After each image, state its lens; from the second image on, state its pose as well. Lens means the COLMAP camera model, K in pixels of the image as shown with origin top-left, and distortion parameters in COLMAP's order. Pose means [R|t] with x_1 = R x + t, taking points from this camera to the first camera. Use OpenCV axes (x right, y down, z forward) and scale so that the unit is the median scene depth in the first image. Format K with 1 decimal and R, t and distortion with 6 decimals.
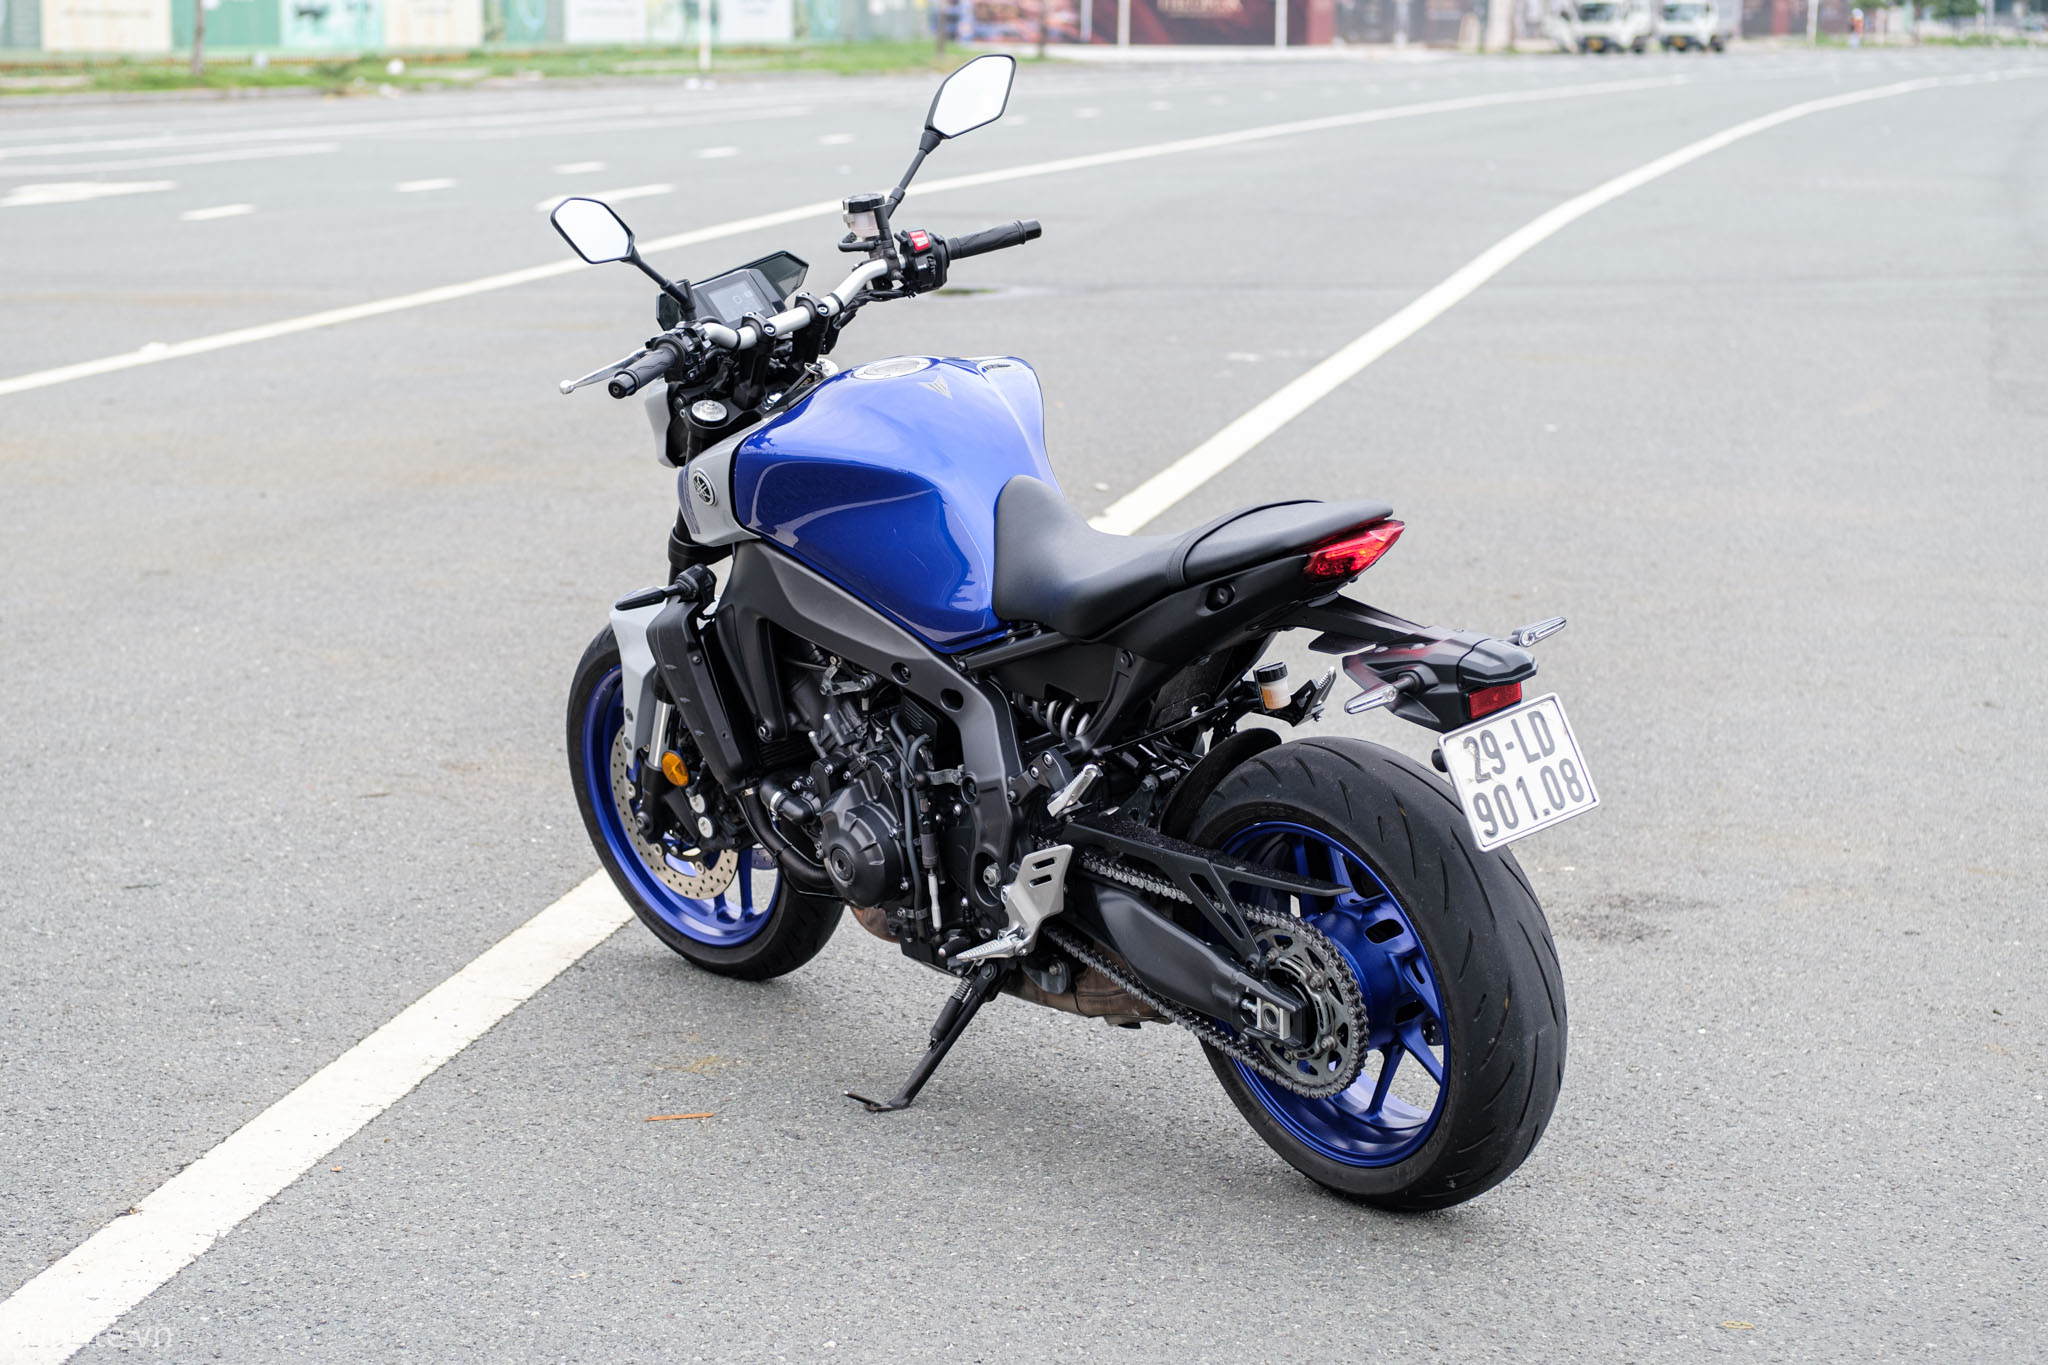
lens RADIAL K [[4629.5, 0, 968.5], [0, 4629.5, 680.3], [0, 0, 1]] dist [0.045125, 0.000000]
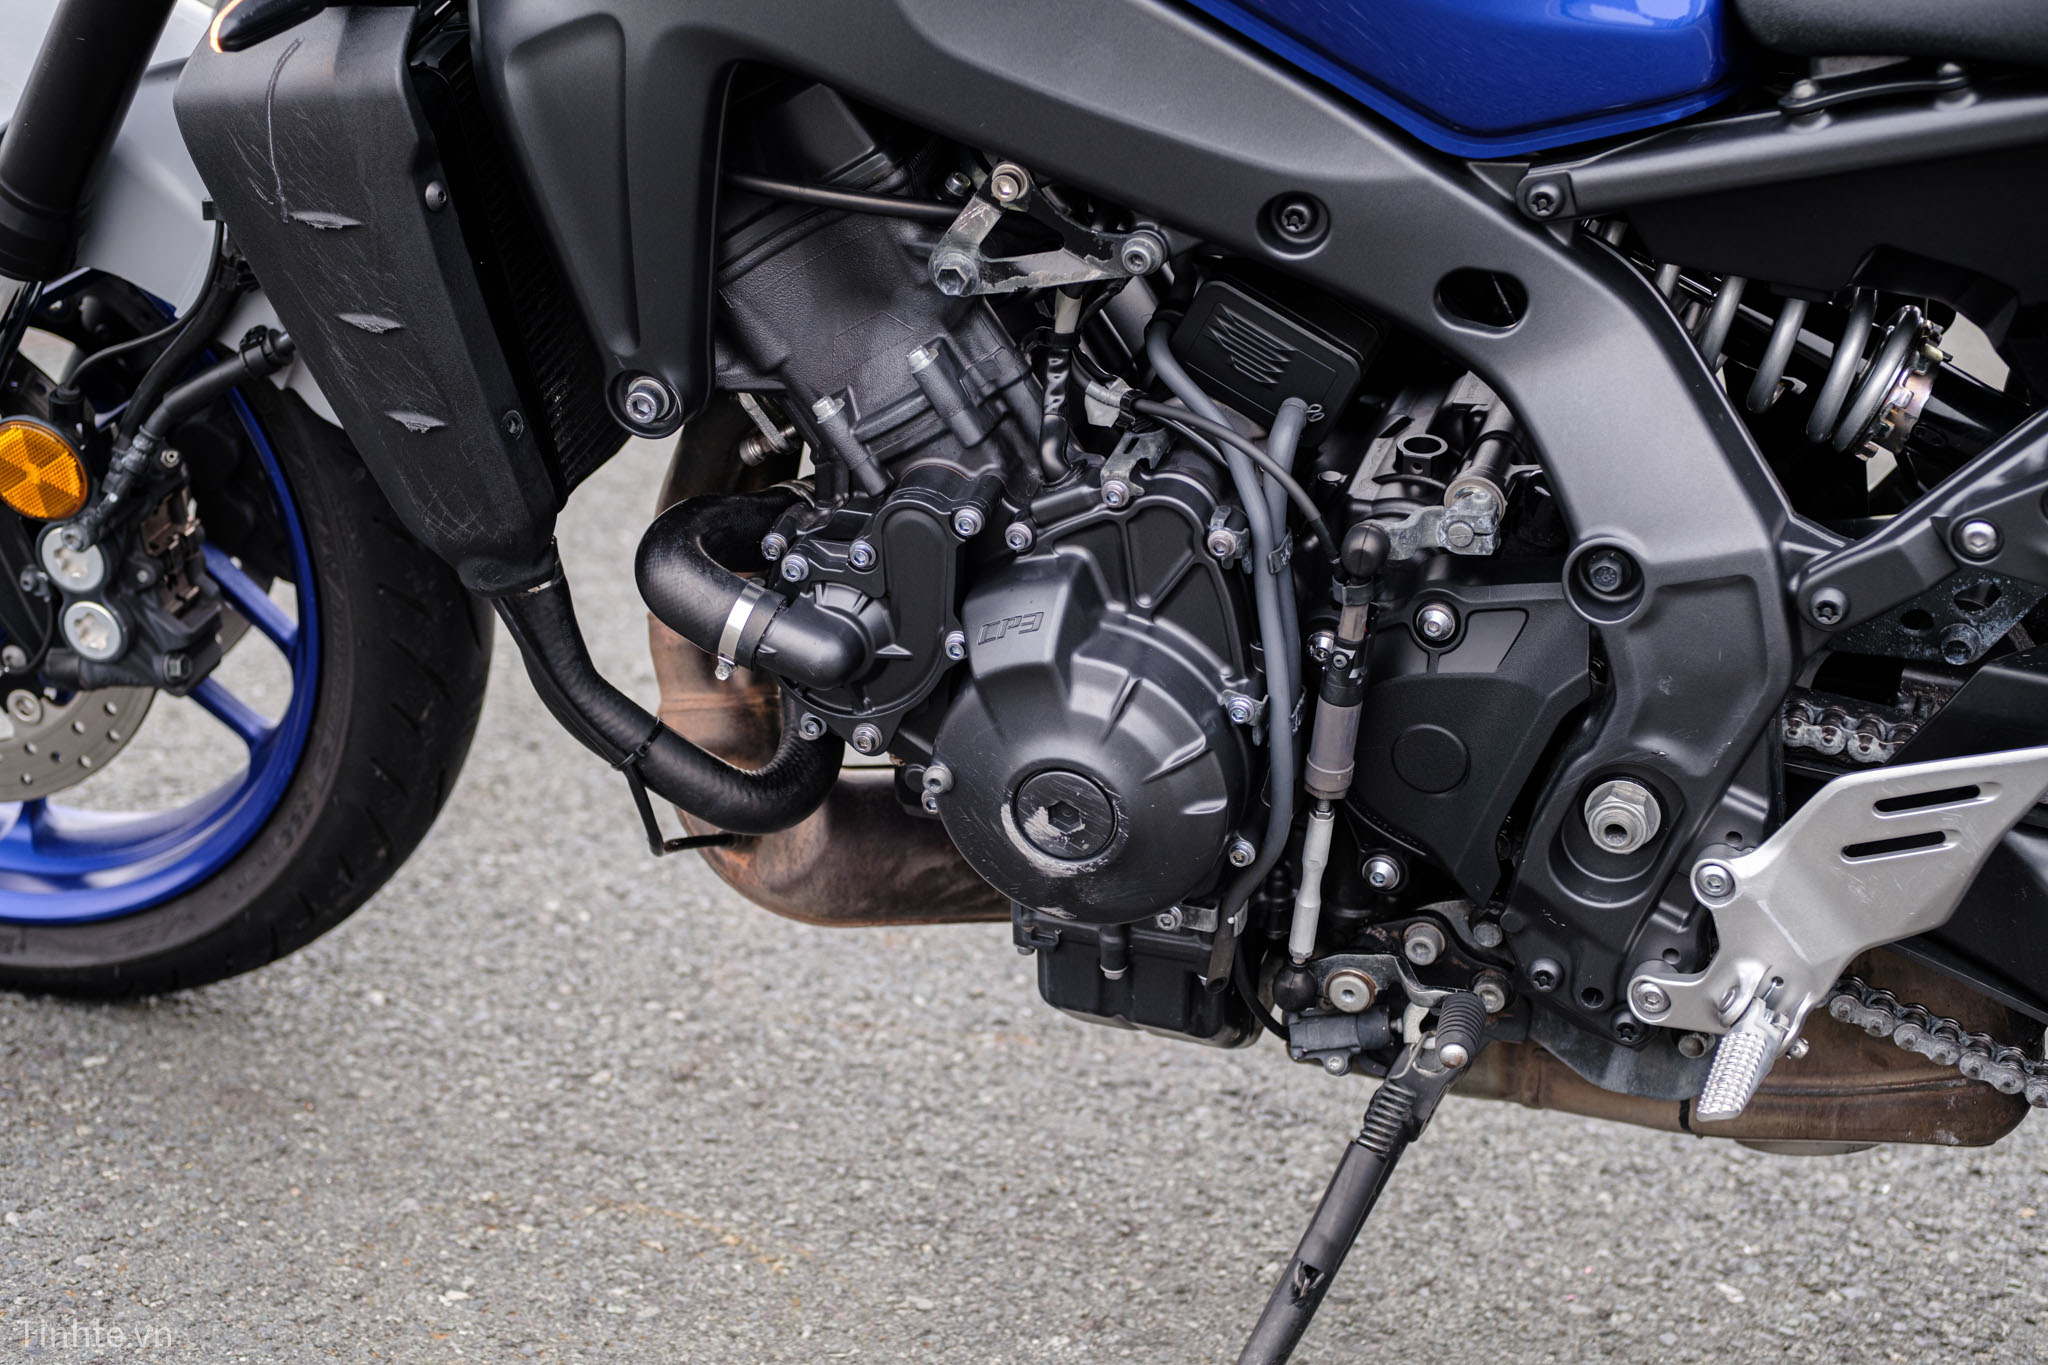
lens RADIAL K [[4345.7, 0, 1024.6], [0, 4345.7, 695.7], [0, 0, 1]] dist [0.074728, 0.000000]
pose [[0.810680, -0.144997, 0.567251, -0.204238], [0.024625, 0.976436, 0.214398, -0.034579], [-0.584972, -0.159840, 0.795147, 0.768299]]
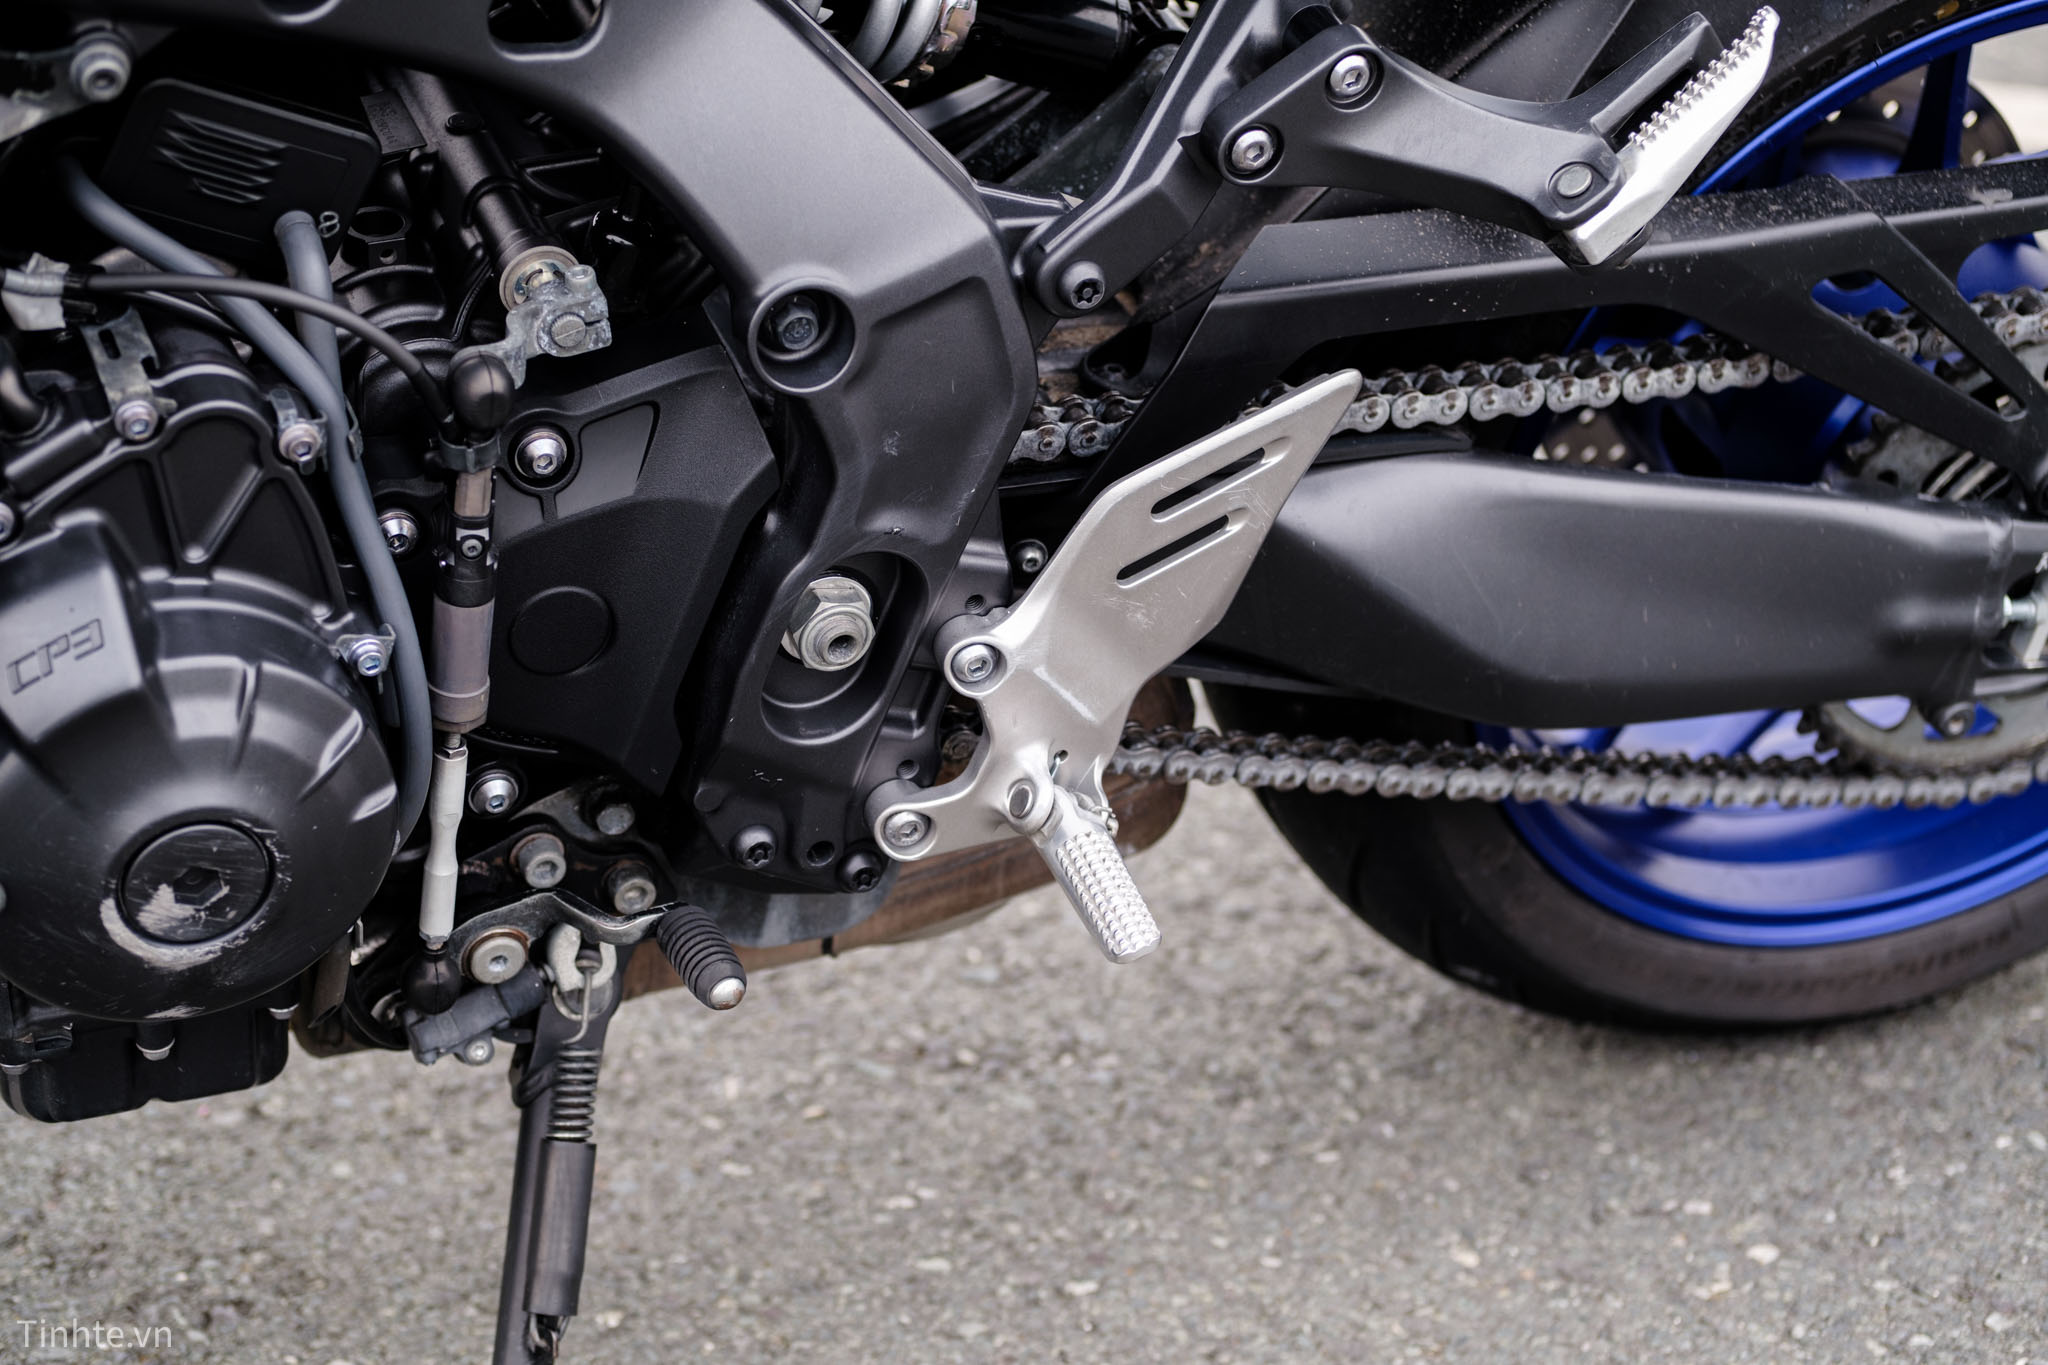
lens RADIAL K [[4345.7, 0, 1013.4], [0, 4345.7, 679.2], [0, 0, 1]] dist [0.074728, 0.000000]
pose [[0.280135, -0.417249, 0.864539, -0.198262], [0.160061, 0.908293, 0.386502, -0.045784], [-0.946523, 0.030106, 0.321230, 0.903529]]
